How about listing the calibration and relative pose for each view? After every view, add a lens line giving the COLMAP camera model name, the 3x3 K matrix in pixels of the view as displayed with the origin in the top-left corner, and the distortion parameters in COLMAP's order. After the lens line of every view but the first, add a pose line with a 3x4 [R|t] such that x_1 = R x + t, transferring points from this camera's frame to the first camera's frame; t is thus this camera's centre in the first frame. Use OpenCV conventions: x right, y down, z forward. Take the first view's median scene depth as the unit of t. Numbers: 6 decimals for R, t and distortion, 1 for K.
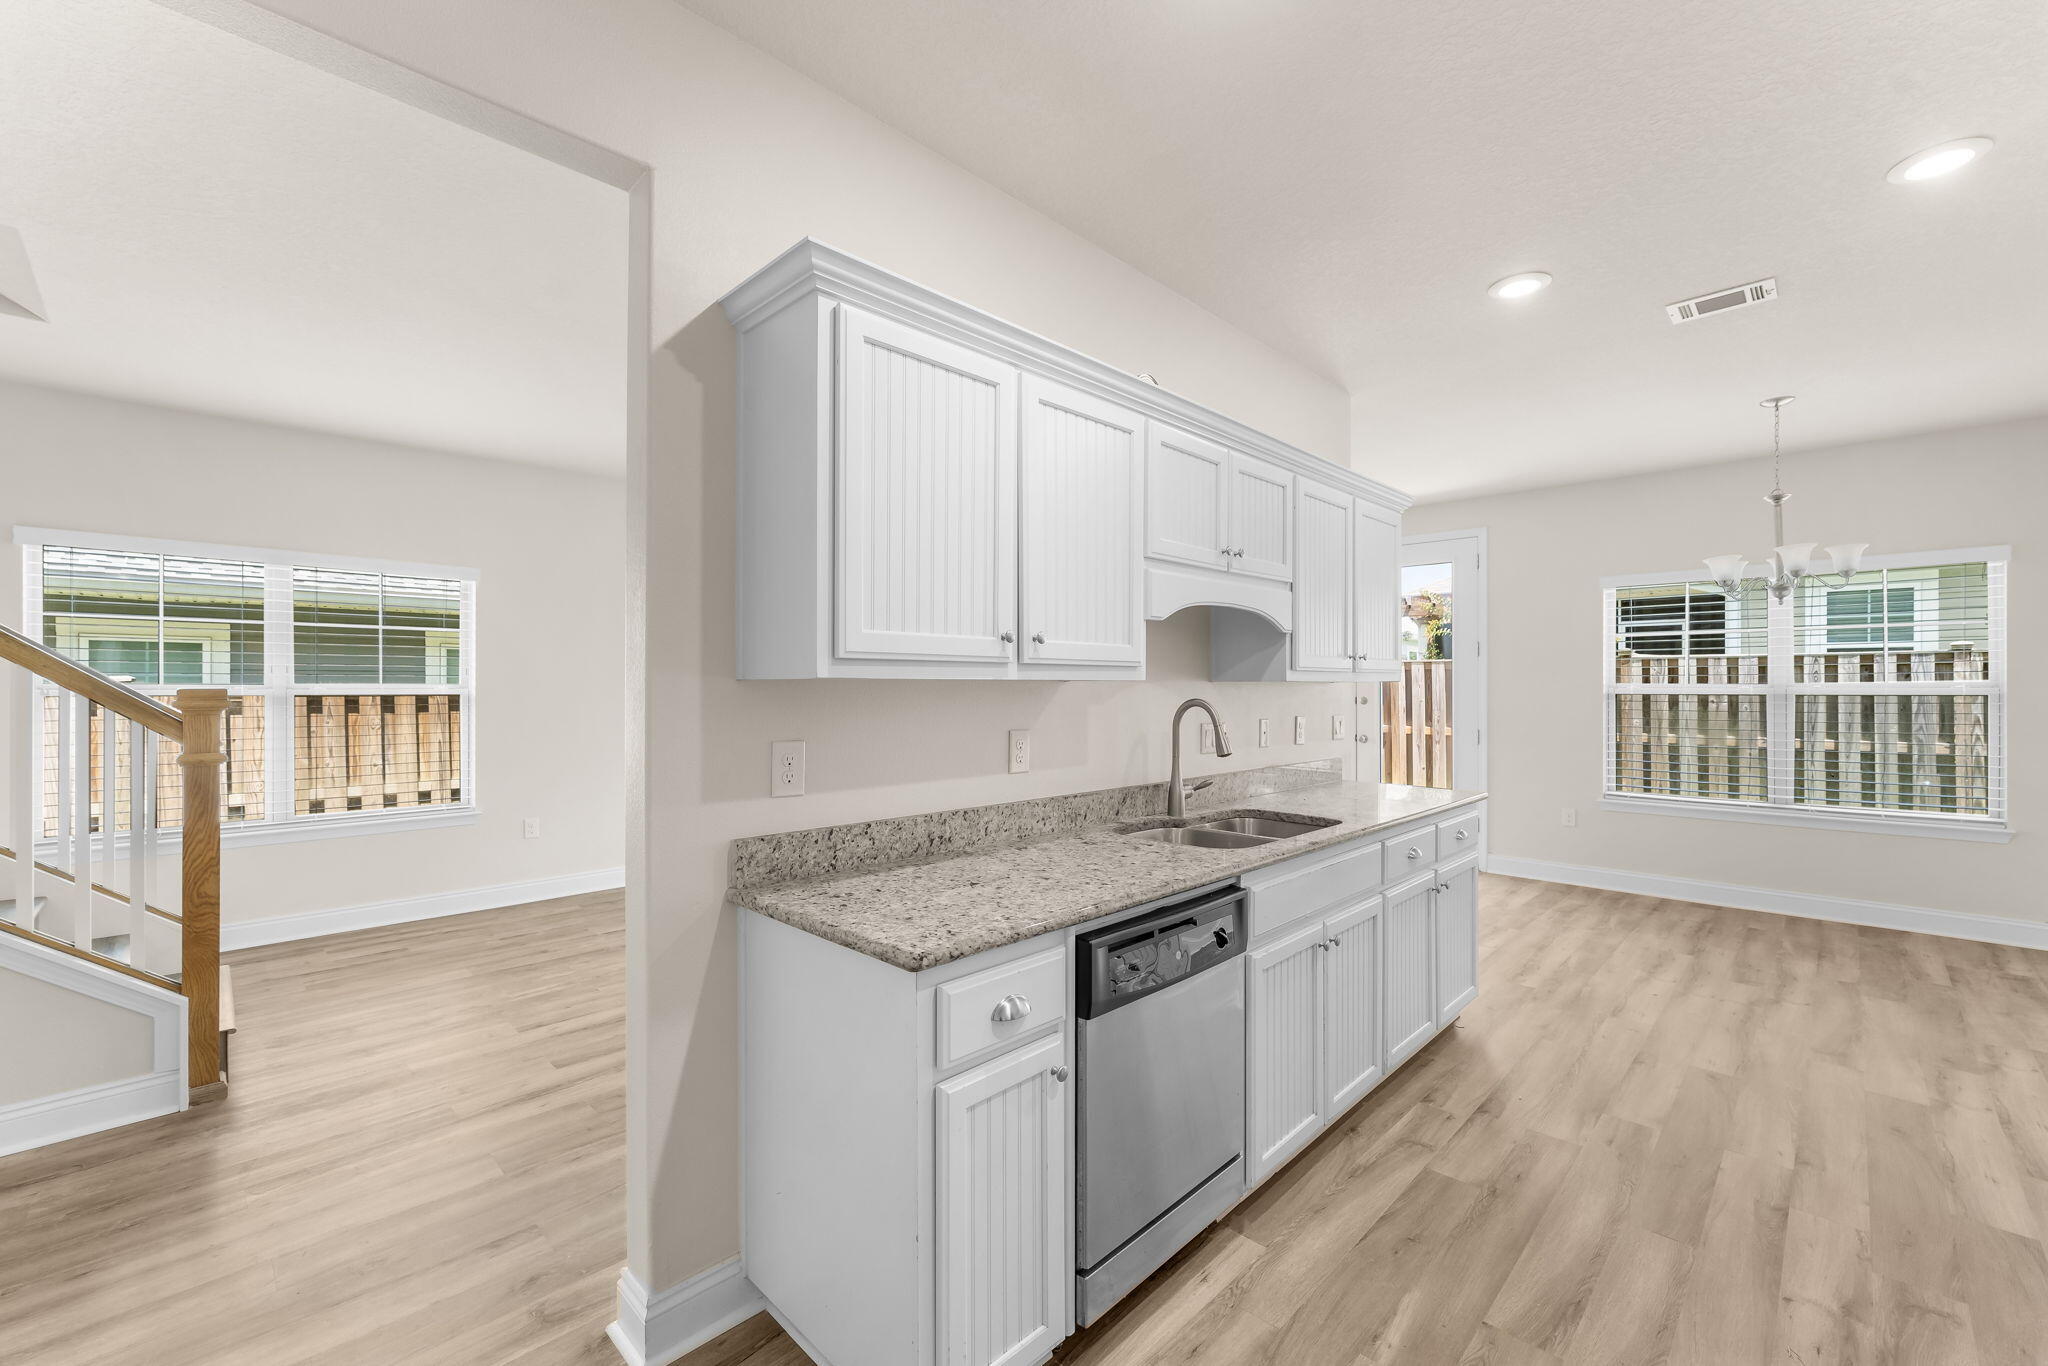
lens RADIAL K [[824.9, 0, 1009.2], [0, 824.9, 686.0], [0, 0, 1]] dist [0.007464, -0.000192]
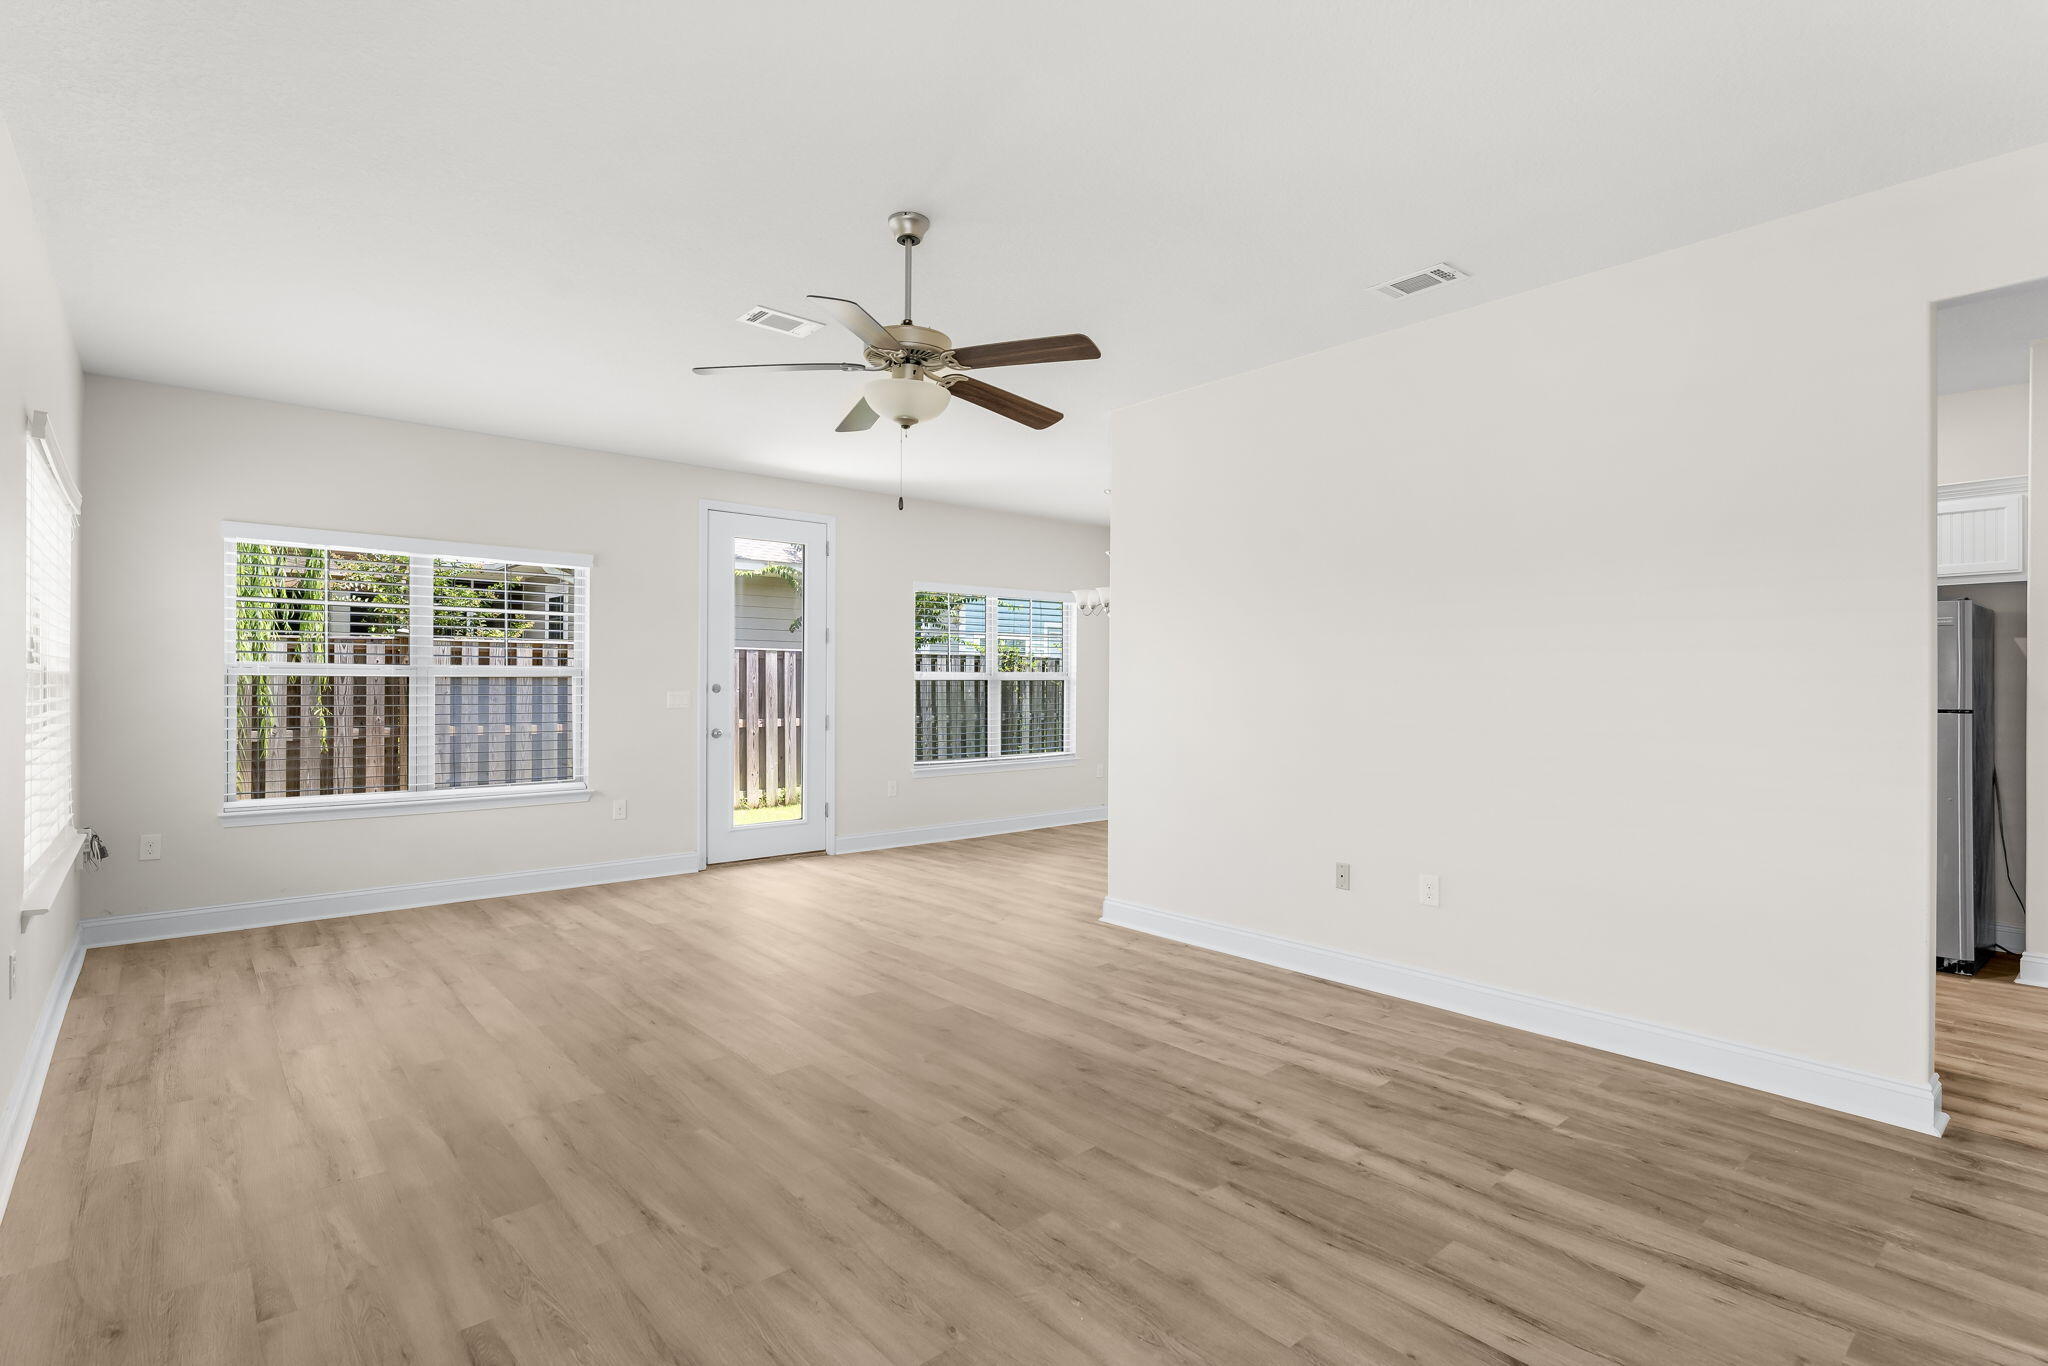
lens RADIAL K [[987.7, 0, 1006.8], [0, 987.7, 687.7], [0, 0, 1]] dist [-0.000720, 0.000957]
pose [[0.077827, -0.005346, 0.996953, -0.858321], [-0.010072, 0.999930, 0.006149, 0.013968], [-0.996916, -0.010520, 0.077768, 0.931039]]
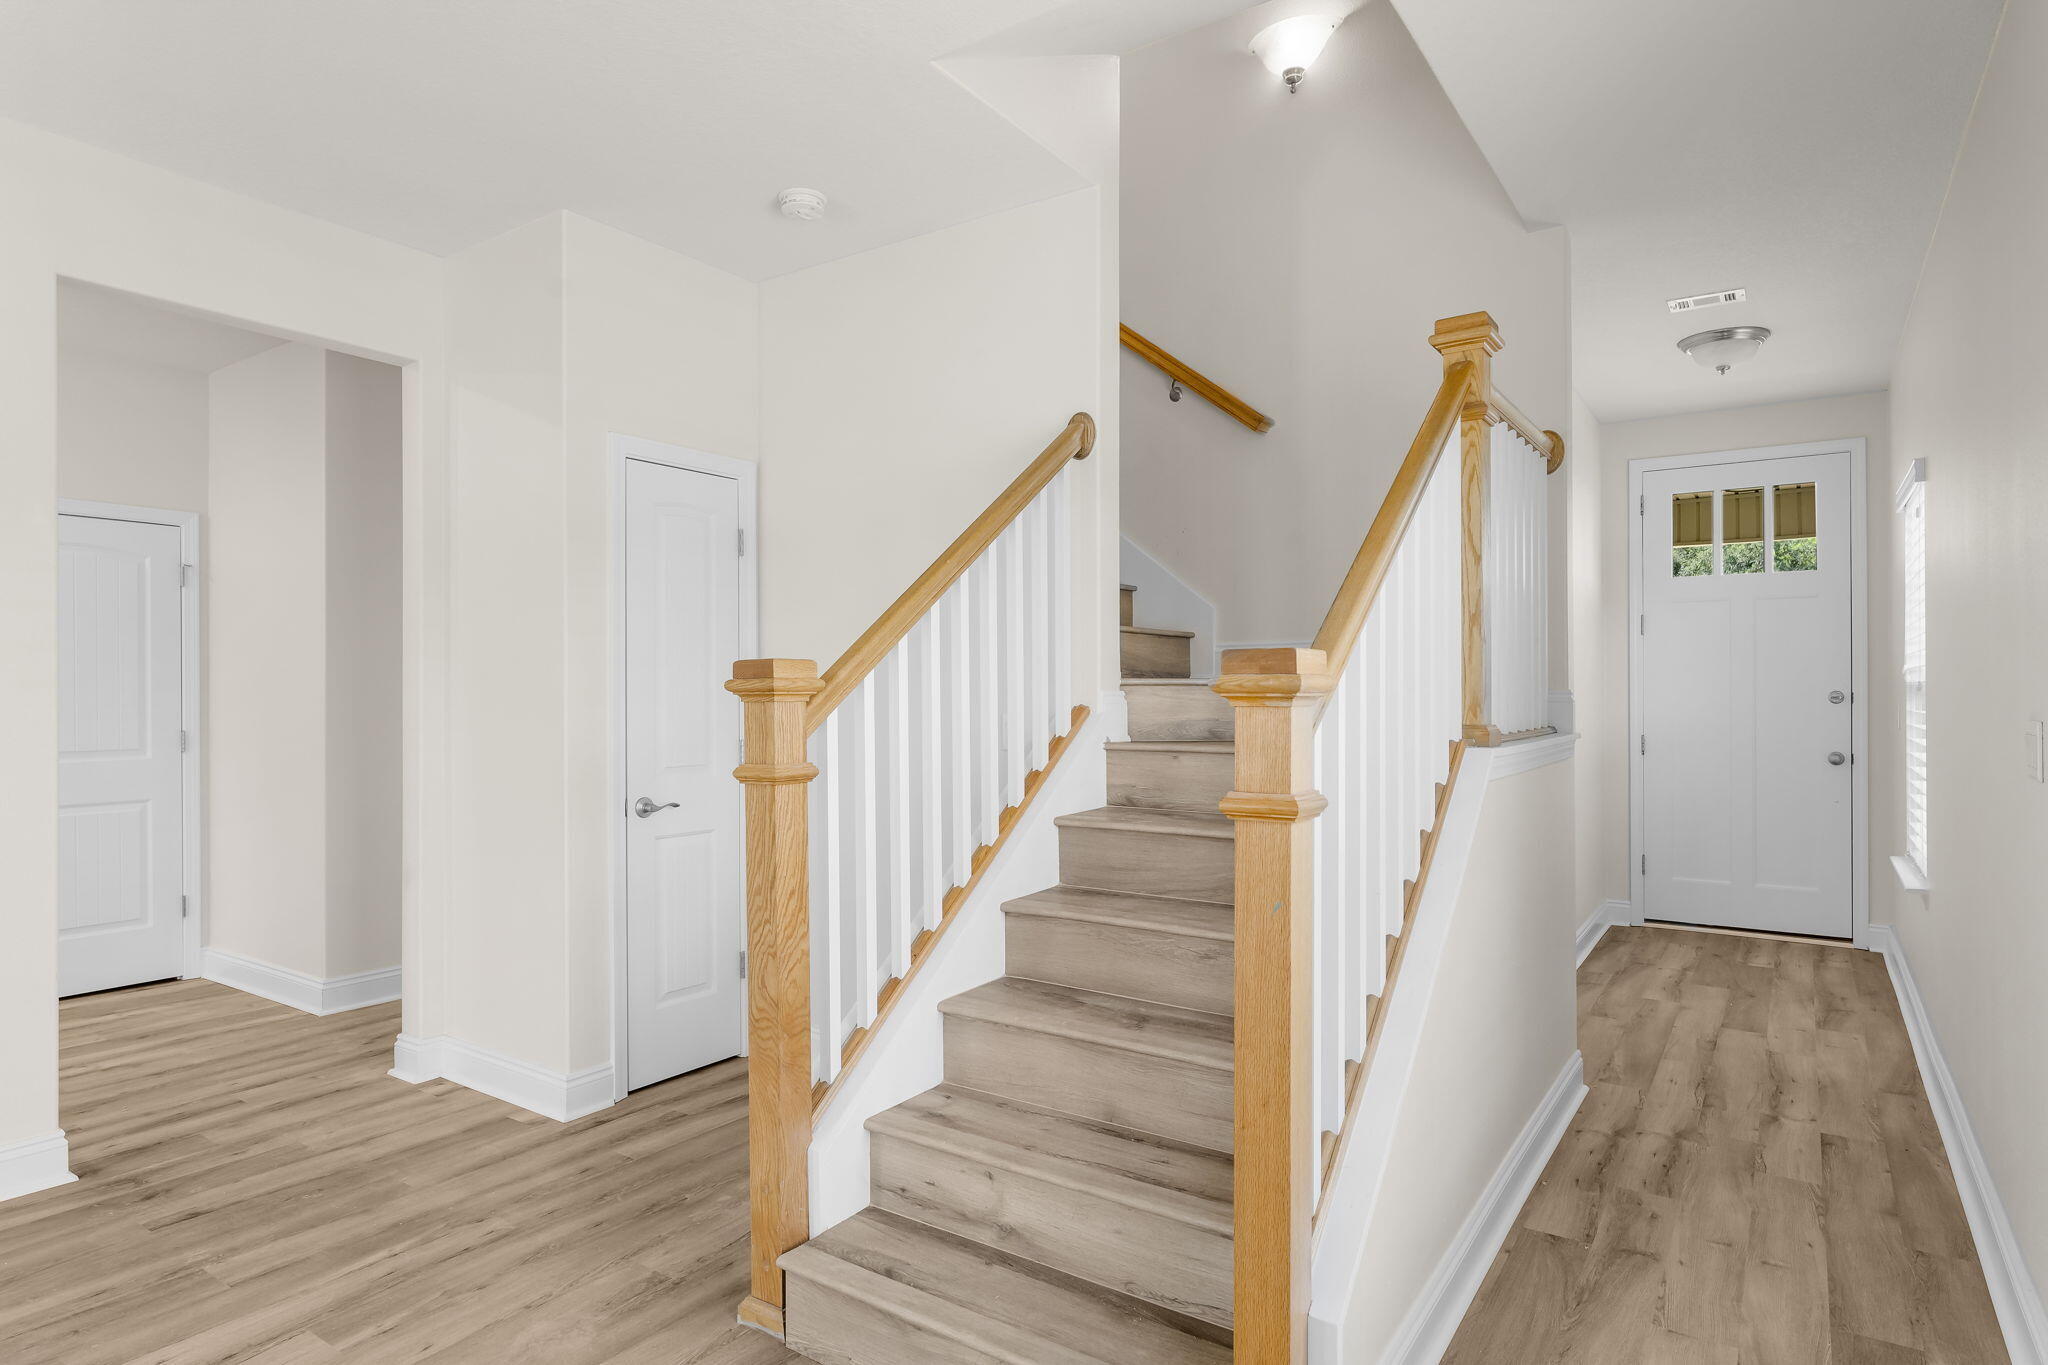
lens RADIAL K [[1118.3, 0, 1069.6], [0, 1118.3, 693.0], [0, 0, 1]] dist [0.000343, -0.002729]
pose [[-0.976540, 0.003327, -0.215310, -0.617545], [0.004918, 0.999964, -0.006853, 0.017700], [0.215280, -0.007751, -0.976522, 1.156548]]
